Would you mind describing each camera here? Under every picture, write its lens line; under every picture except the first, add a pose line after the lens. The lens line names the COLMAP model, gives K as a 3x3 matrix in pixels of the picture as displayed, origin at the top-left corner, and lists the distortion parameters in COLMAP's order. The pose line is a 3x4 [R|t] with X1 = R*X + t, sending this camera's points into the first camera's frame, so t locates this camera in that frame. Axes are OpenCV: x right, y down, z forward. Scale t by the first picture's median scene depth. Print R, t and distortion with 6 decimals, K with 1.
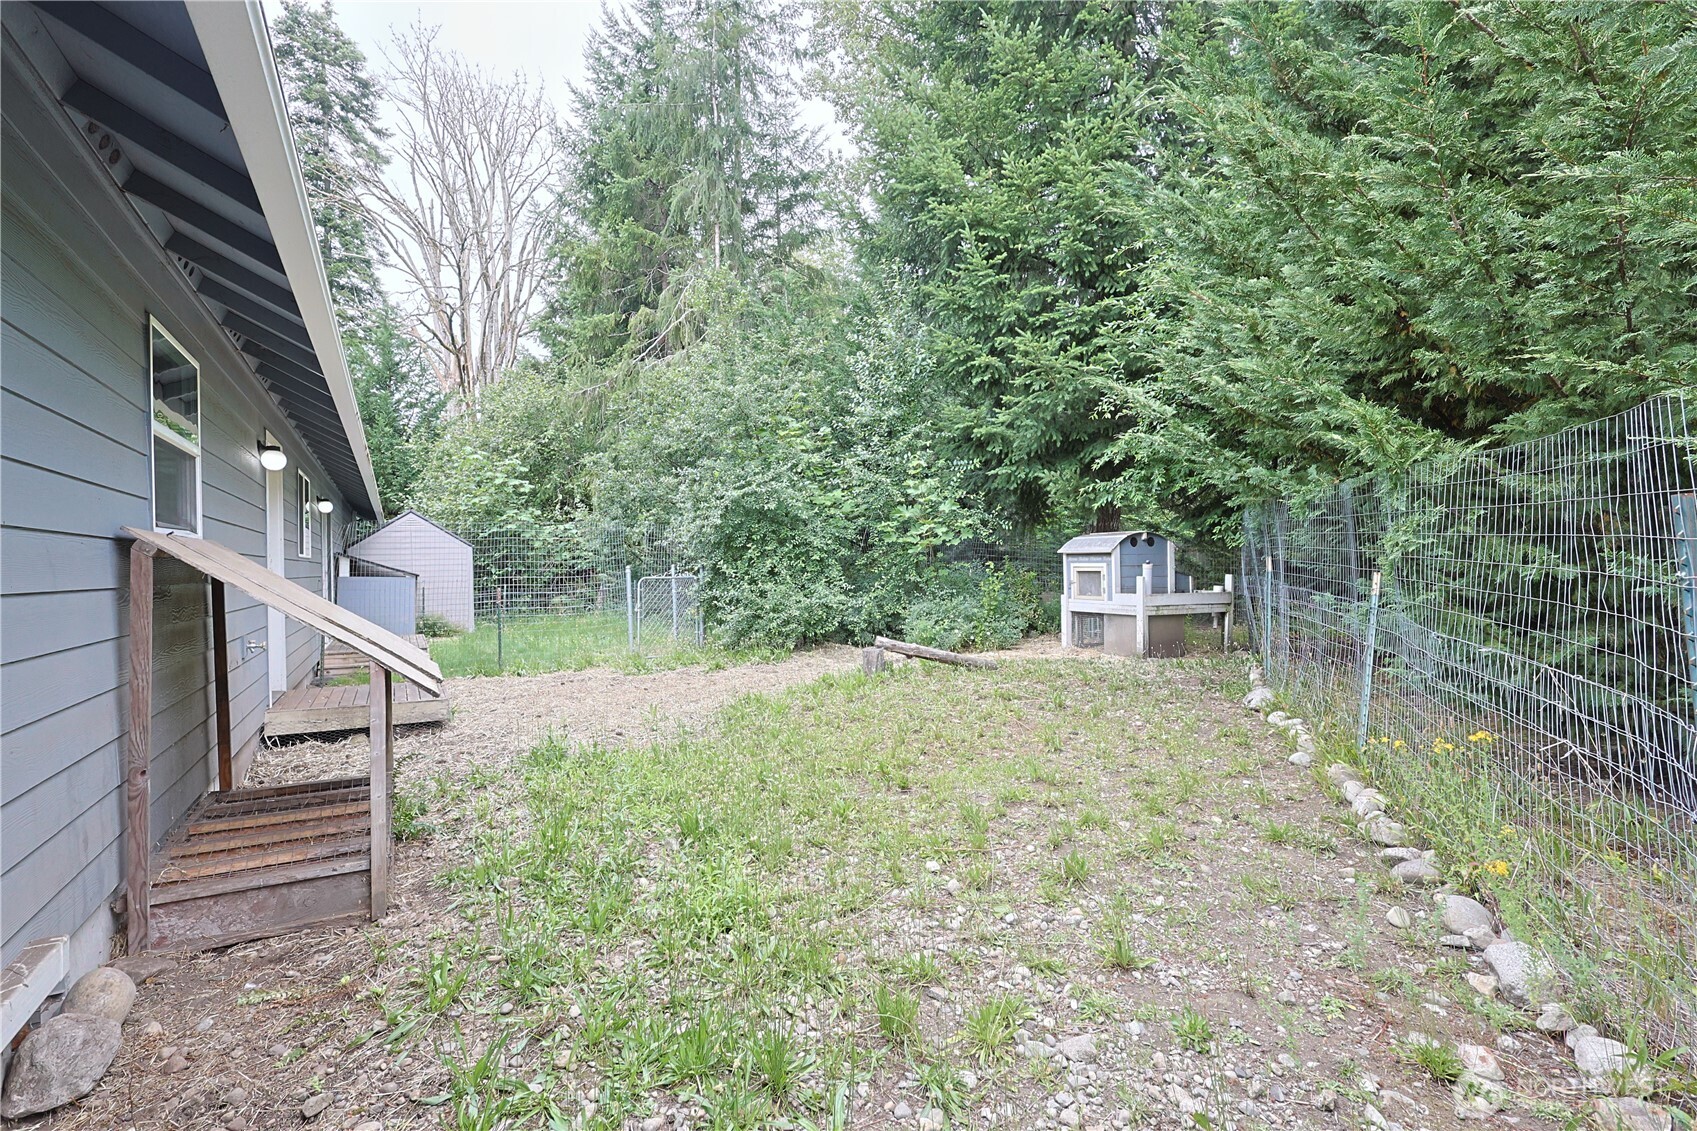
lens RADIAL K [[787.6, 0, 848.1], [0, 787.6, 564.4], [0, 0, 1]] dist [0.000526, 0.000243]
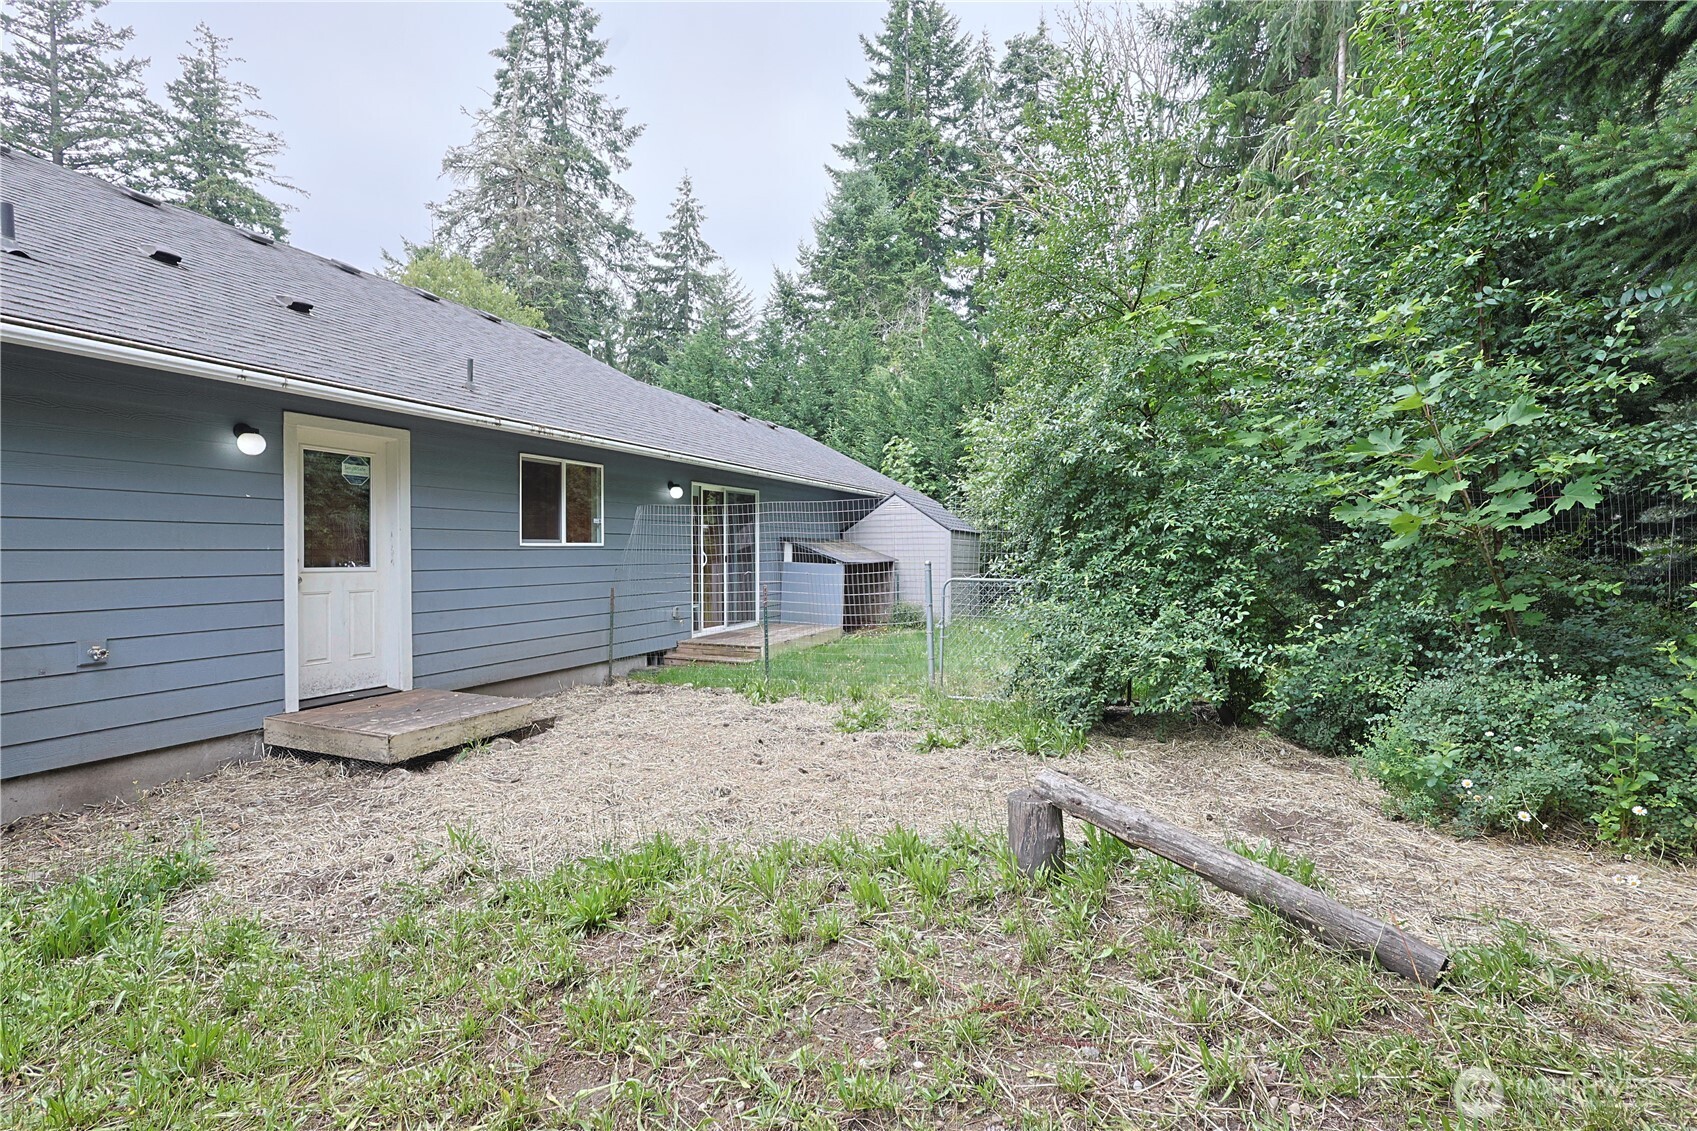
lens RADIAL K [[787.6, 0, 847.9], [0, 787.6, 561.4], [0, 0, 1]] dist [0.000526, 0.000243]
pose [[0.608723, 0.026500, -0.792940, 0.189519], [-0.009168, 0.999610, 0.026368, -0.012351], [0.793330, -0.008781, 0.608729, 0.458315]]
